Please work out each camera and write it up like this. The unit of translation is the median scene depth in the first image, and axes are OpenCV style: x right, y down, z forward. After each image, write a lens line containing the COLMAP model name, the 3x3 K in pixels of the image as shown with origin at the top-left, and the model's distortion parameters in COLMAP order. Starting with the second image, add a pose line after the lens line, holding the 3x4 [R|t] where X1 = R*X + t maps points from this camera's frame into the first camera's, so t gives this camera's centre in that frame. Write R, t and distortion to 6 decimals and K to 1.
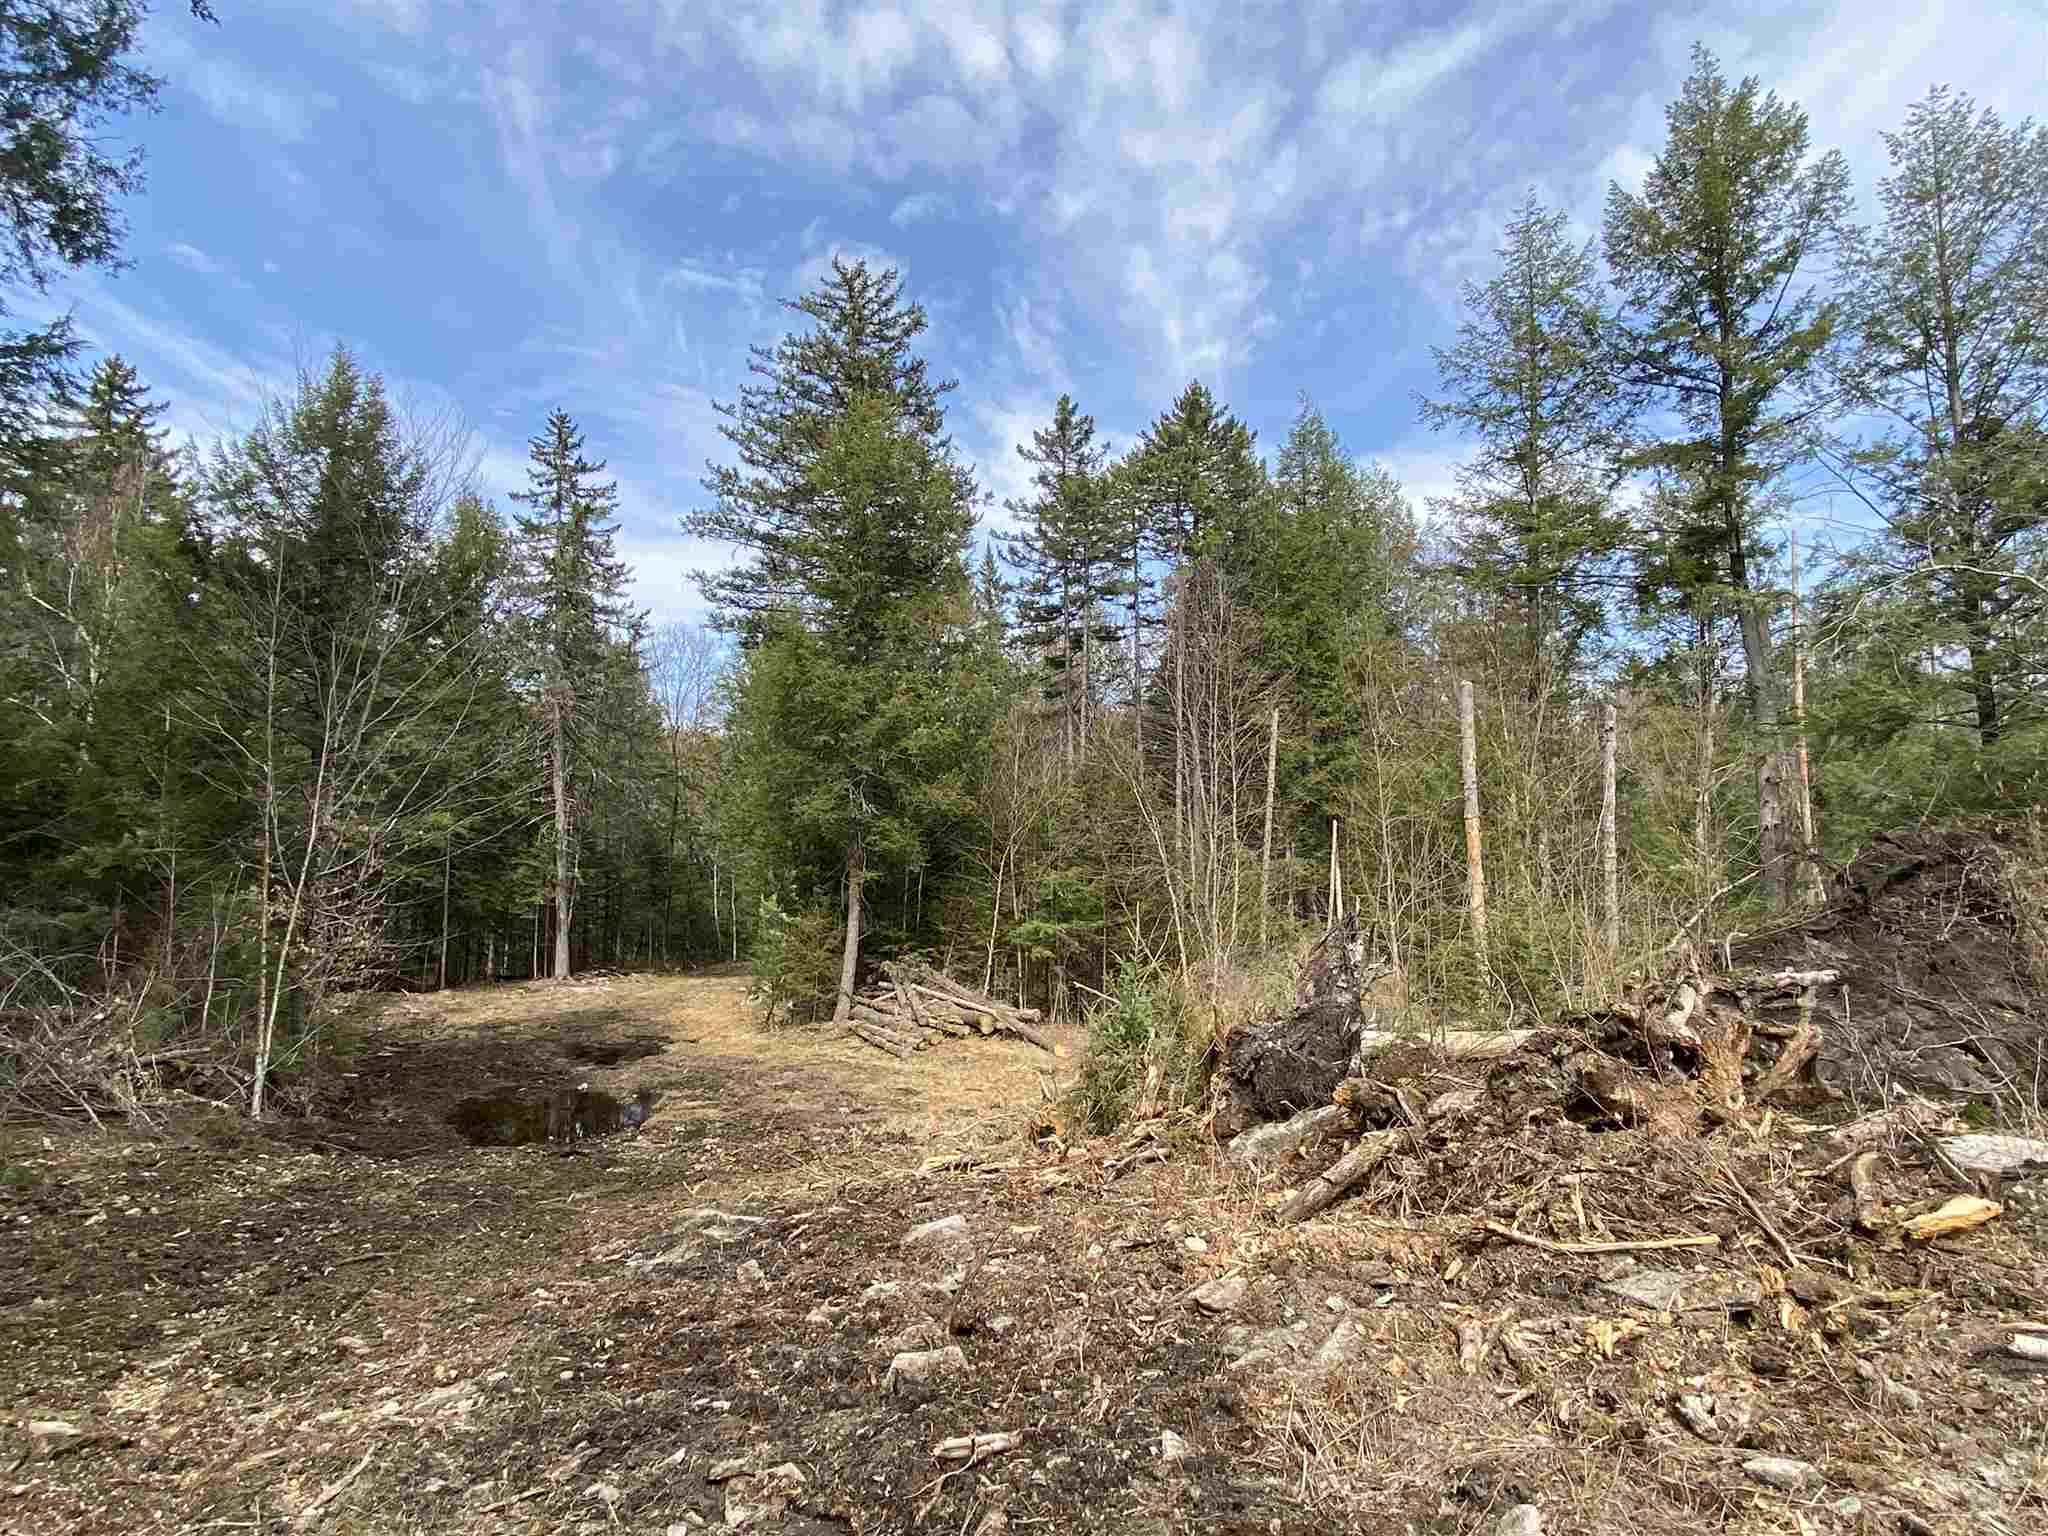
lens RADIAL K [[1207.0, 0, 1037.3], [0, 1207.0, 771.7], [0, 0, 1]] dist [0.022759, -0.001176]
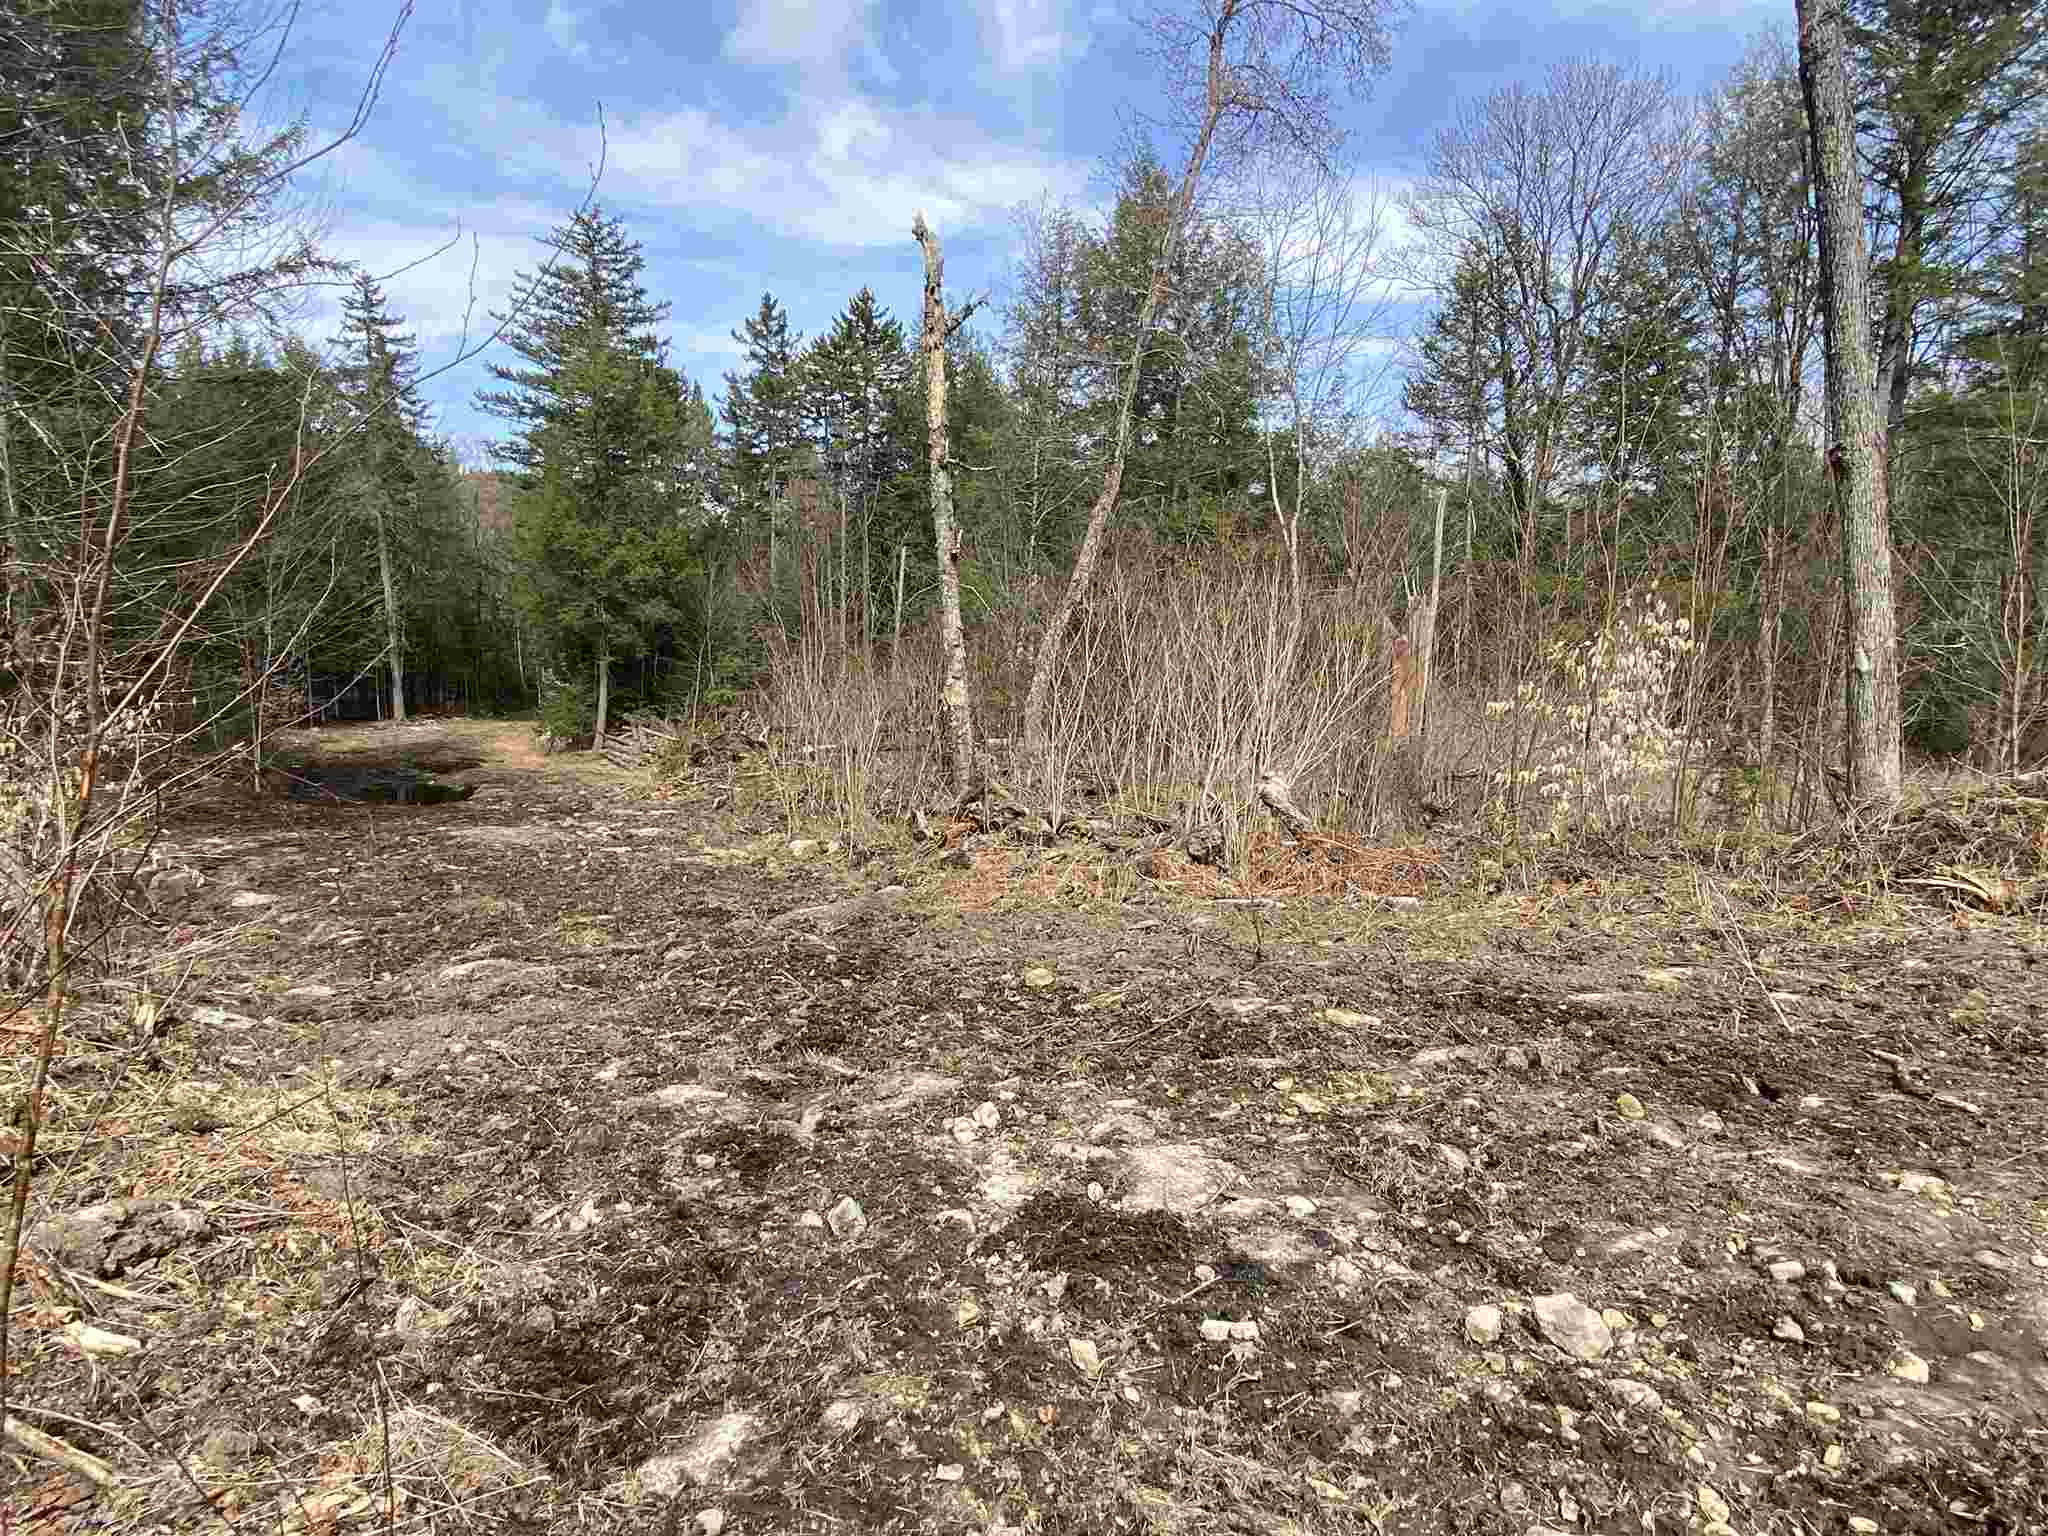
lens RADIAL K [[1207.0, 0, 1009.5], [0, 1207.0, 775.9], [0, 0, 1]] dist [0.022759, -0.001176]
pose [[0.993547, 0.007605, 0.113168, 0.177527], [-0.030977, 0.978011, 0.206238, -0.094003], [-0.109111, -0.208413, 0.971936, -0.549290]]
